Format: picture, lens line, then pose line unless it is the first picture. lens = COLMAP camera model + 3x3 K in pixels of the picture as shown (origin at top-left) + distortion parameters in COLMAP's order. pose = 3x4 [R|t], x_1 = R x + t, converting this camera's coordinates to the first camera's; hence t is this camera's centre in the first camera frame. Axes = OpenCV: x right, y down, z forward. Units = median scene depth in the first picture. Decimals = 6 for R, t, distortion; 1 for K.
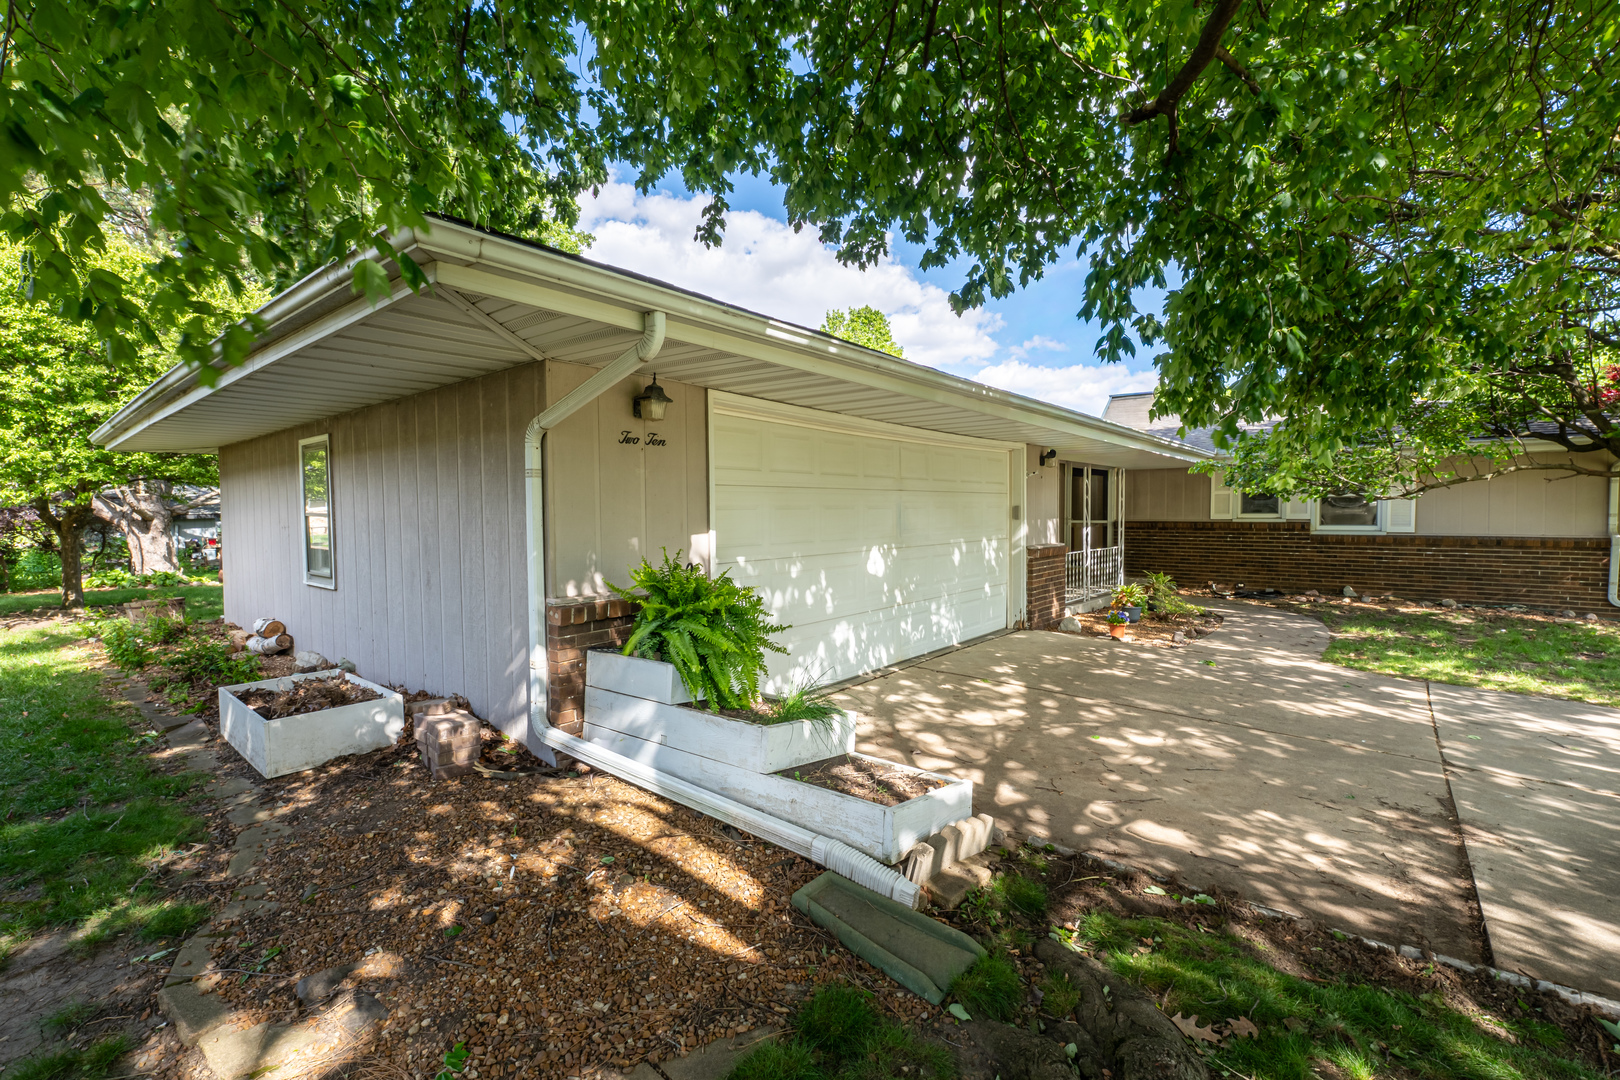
lens RADIAL K [[693.3, 0, 810.4], [0, 693.3, 536.1], [0, 0, 1]] dist [-0.006263, -0.000235]
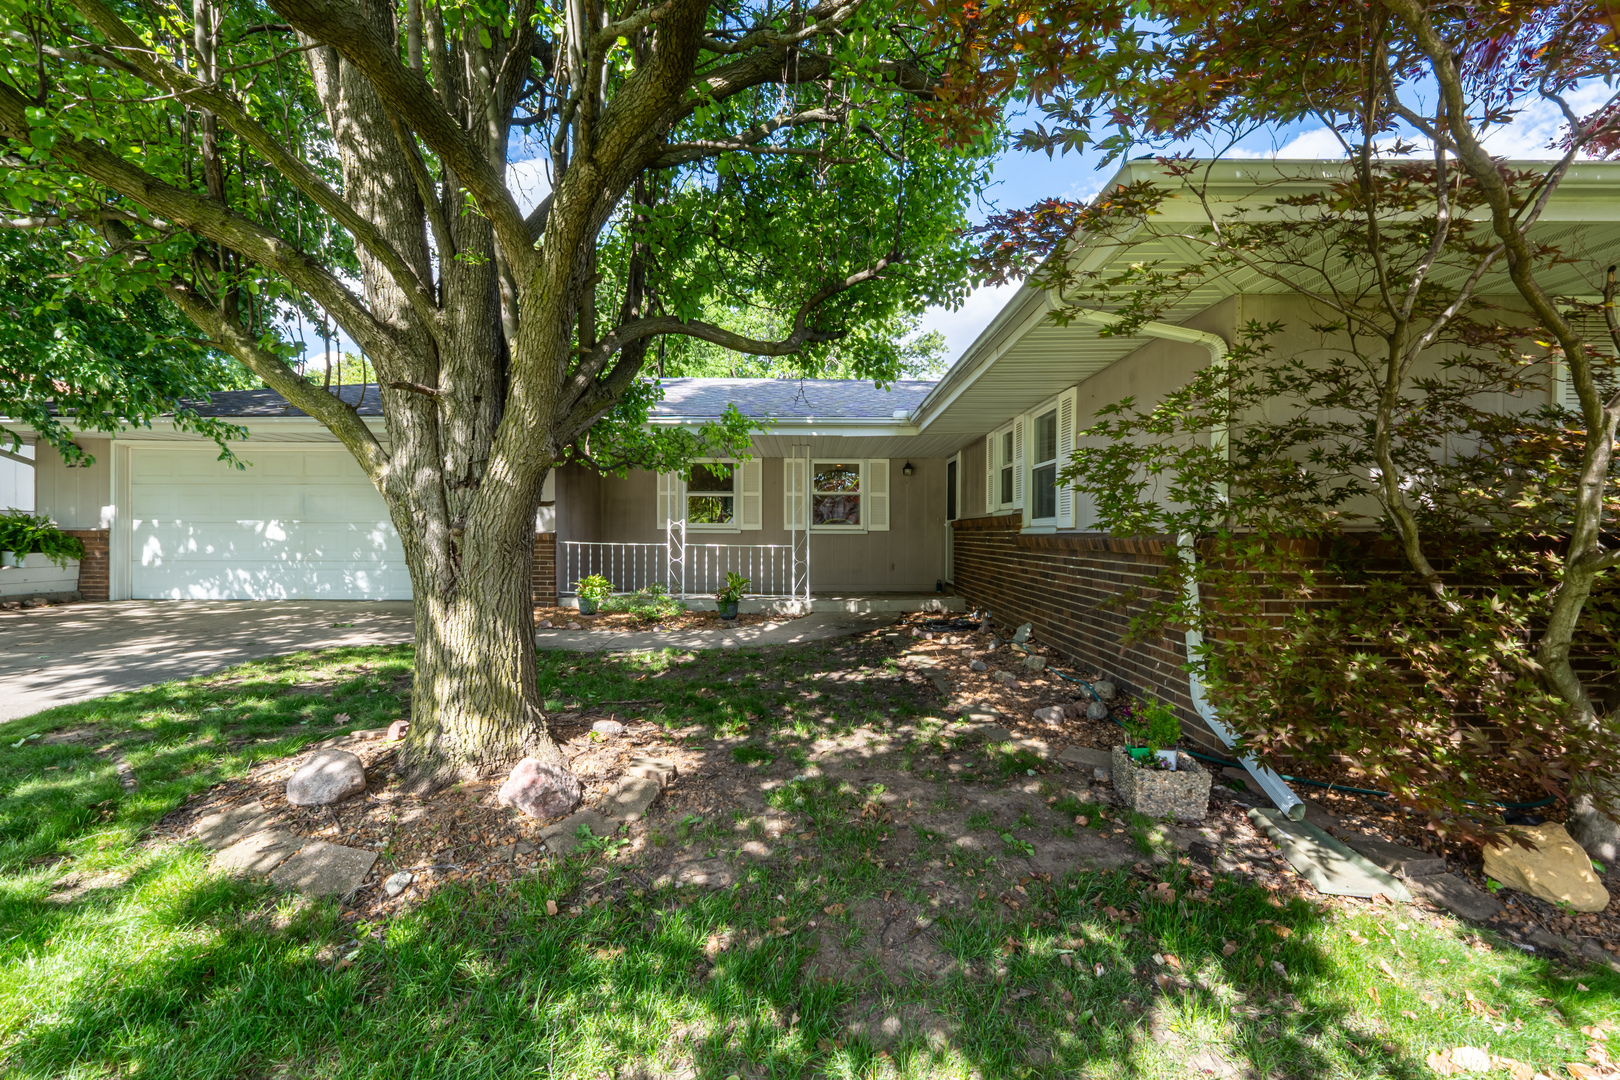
lens RADIAL K [[706.4, 0, 810.0], [0, 706.4, 540.0], [0, 0, 1]] dist [-0.002255, -0.000189]
pose [[0.623167, 0.013963, -0.781964, 1.153760], [-0.036590, 0.999266, -0.011317, 0.016974], [0.781233, 0.035665, 0.623220, 0.522804]]
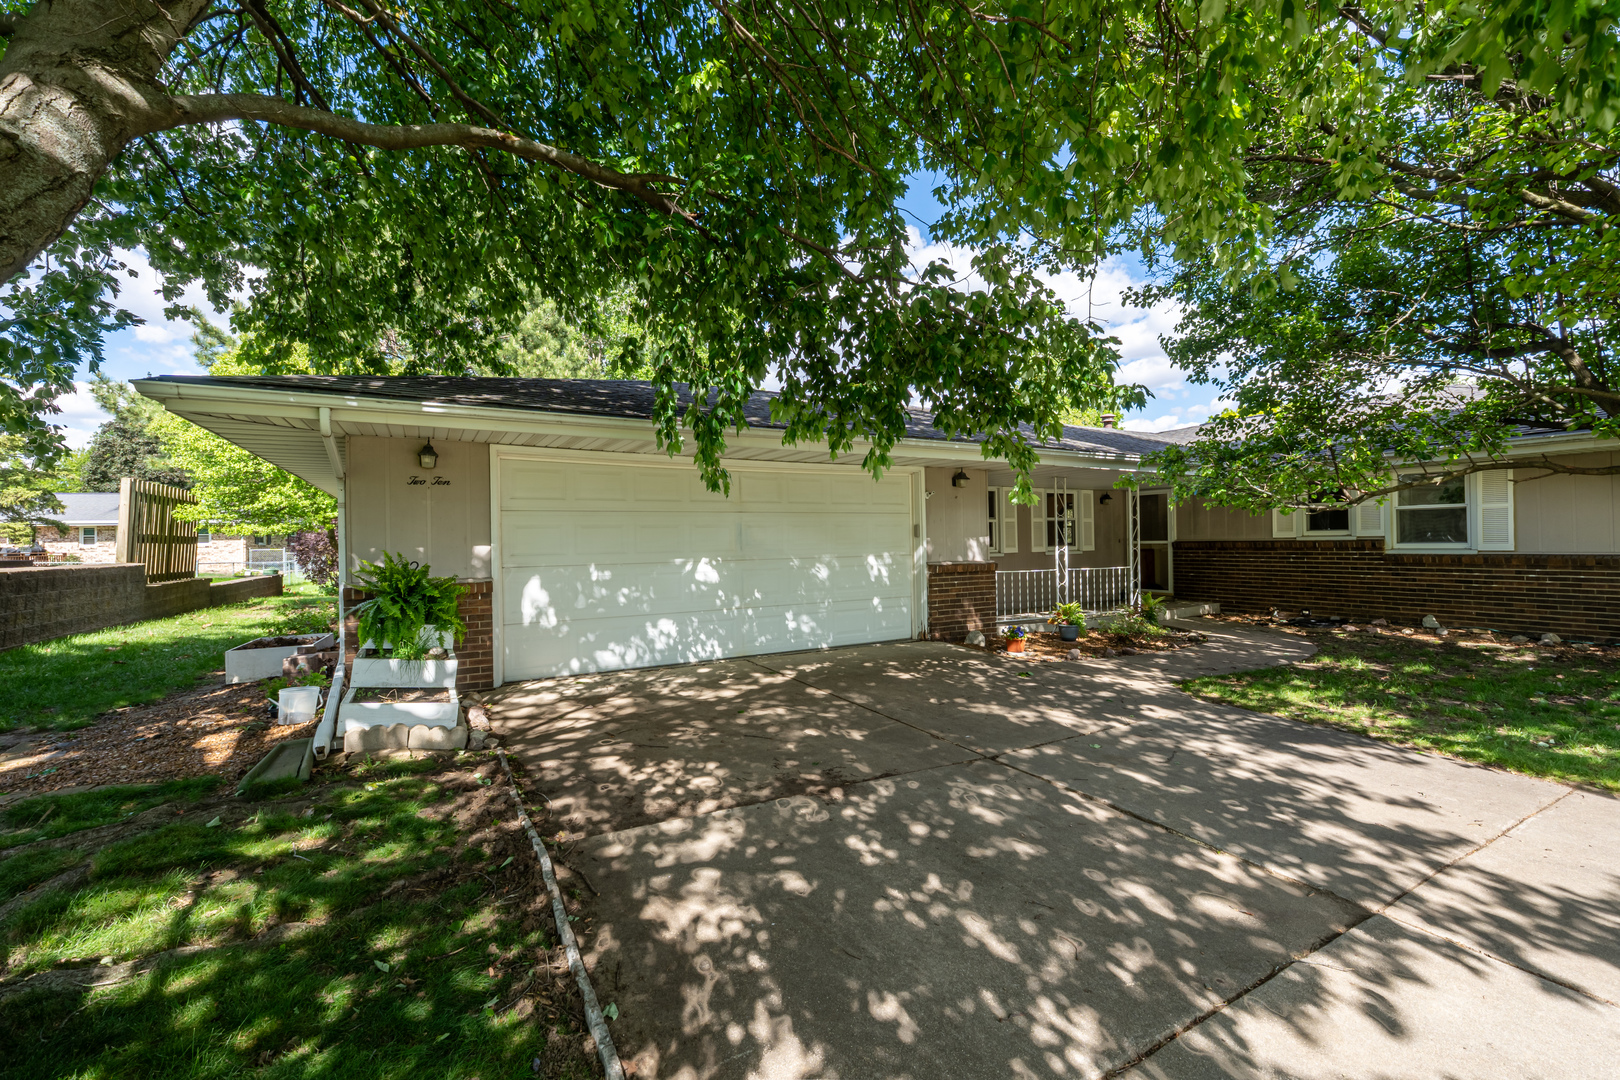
lens RADIAL K [[672.8, 0, 821.4], [0, 672.8, 544.3], [0, 0, 1]] dist [-0.000419, -0.000139]
pose [[0.939137, -0.006910, -0.343473, 0.380098], [-0.003113, 0.999585, -0.028621, 0.012610], [0.343529, 0.027948, 0.938726, -0.022849]]
